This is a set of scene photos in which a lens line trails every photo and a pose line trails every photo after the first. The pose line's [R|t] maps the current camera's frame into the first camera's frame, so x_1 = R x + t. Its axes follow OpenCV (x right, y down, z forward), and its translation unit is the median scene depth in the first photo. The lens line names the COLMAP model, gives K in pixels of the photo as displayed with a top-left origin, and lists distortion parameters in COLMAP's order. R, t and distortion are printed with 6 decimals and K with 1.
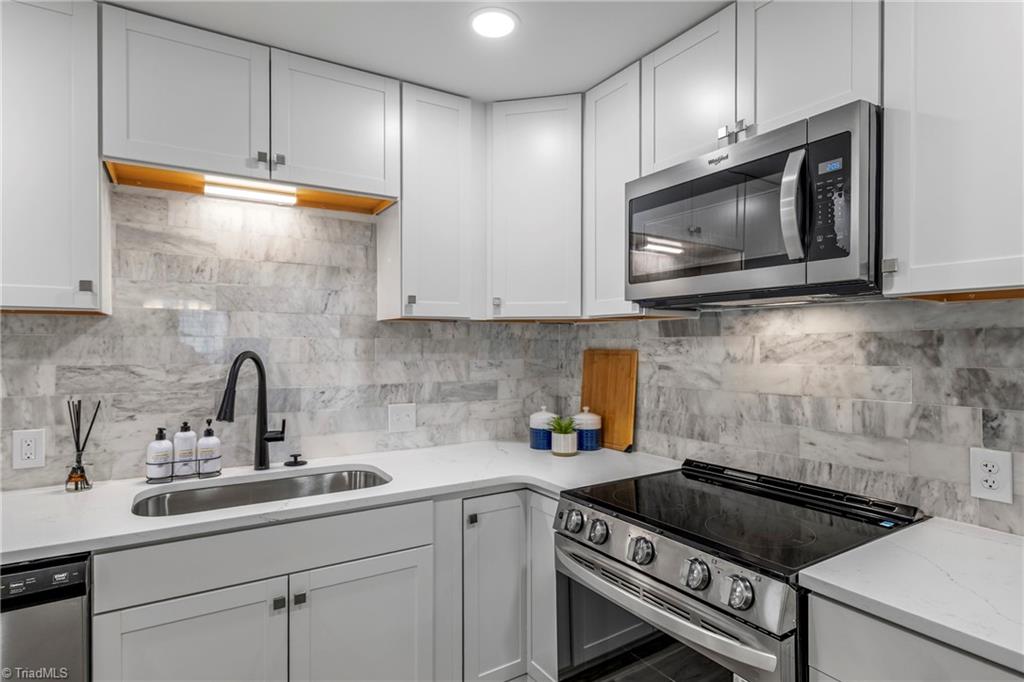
lens RADIAL K [[532.6, 0, 510.1], [0, 532.6, 343.4], [0, 0, 1]] dist [0.001335, -0.001389]
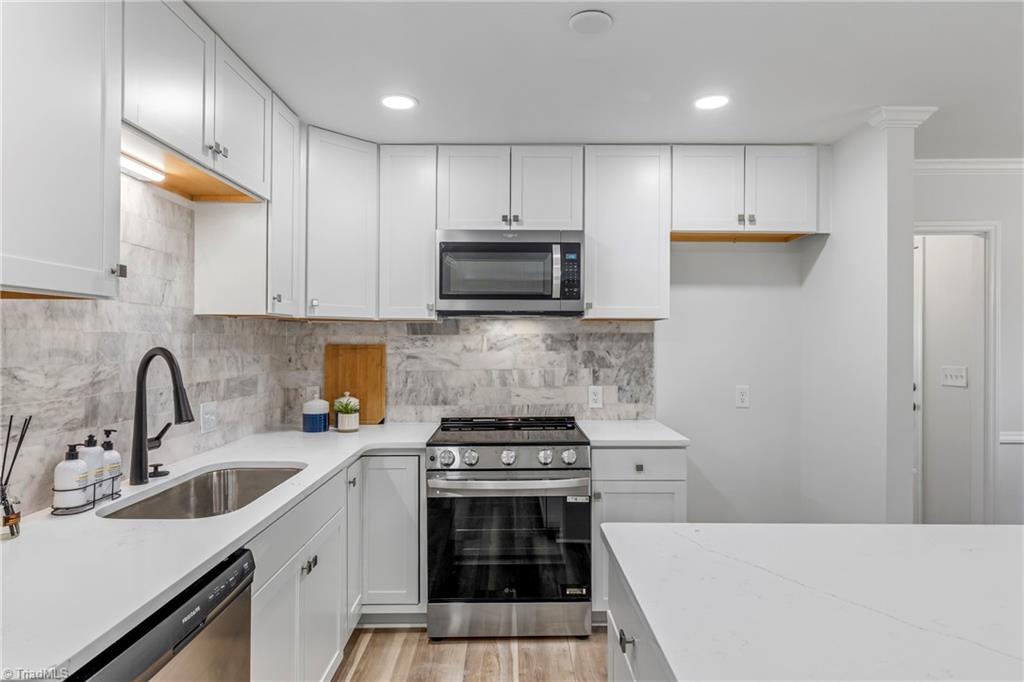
lens RADIAL K [[592.2, 0, 513.6], [0, 592.2, 338.9], [0, 0, 1]] dist [-0.000738, 0.000176]
pose [[0.520354, 0.002886, 0.853946, -1.002320], [-0.001524, 0.999996, -0.002451, 0.001762], [-0.853949, -0.000026, 0.520357, -0.022587]]
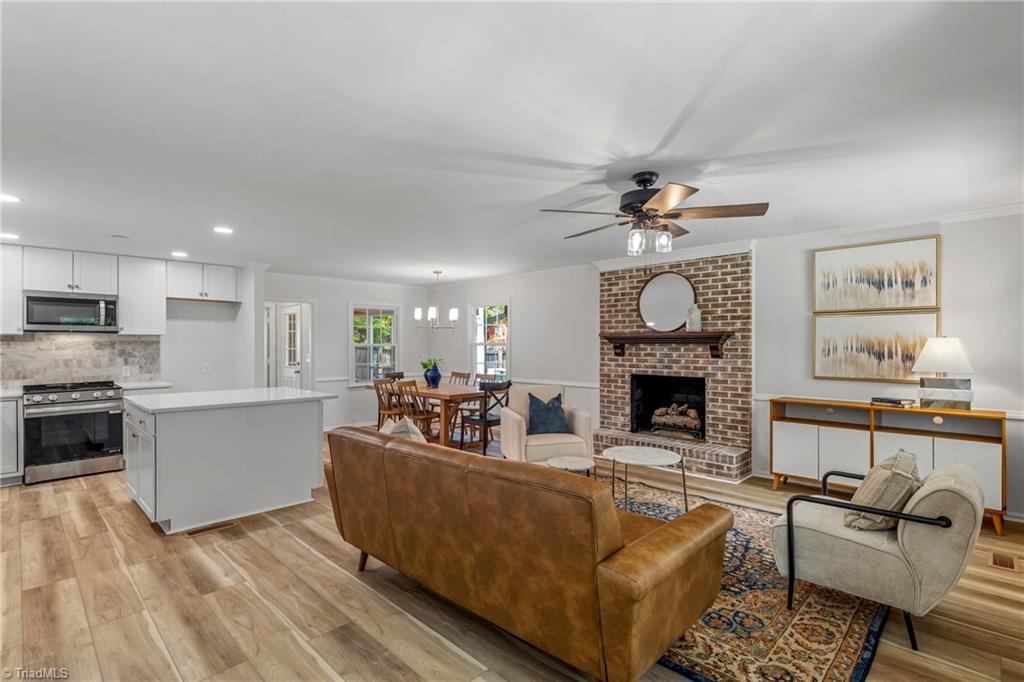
lens RADIAL K [[477.1, 0, 510.4], [0, 477.1, 344.2], [0, 0, 1]] dist [0.000279, 0.000287]
pose [[-0.245471, 0.000139, 0.969404, -2.850334], [0.003644, 0.999993, 0.000780, 0.006955], [-0.969397, 0.003724, -0.245469, -0.909224]]
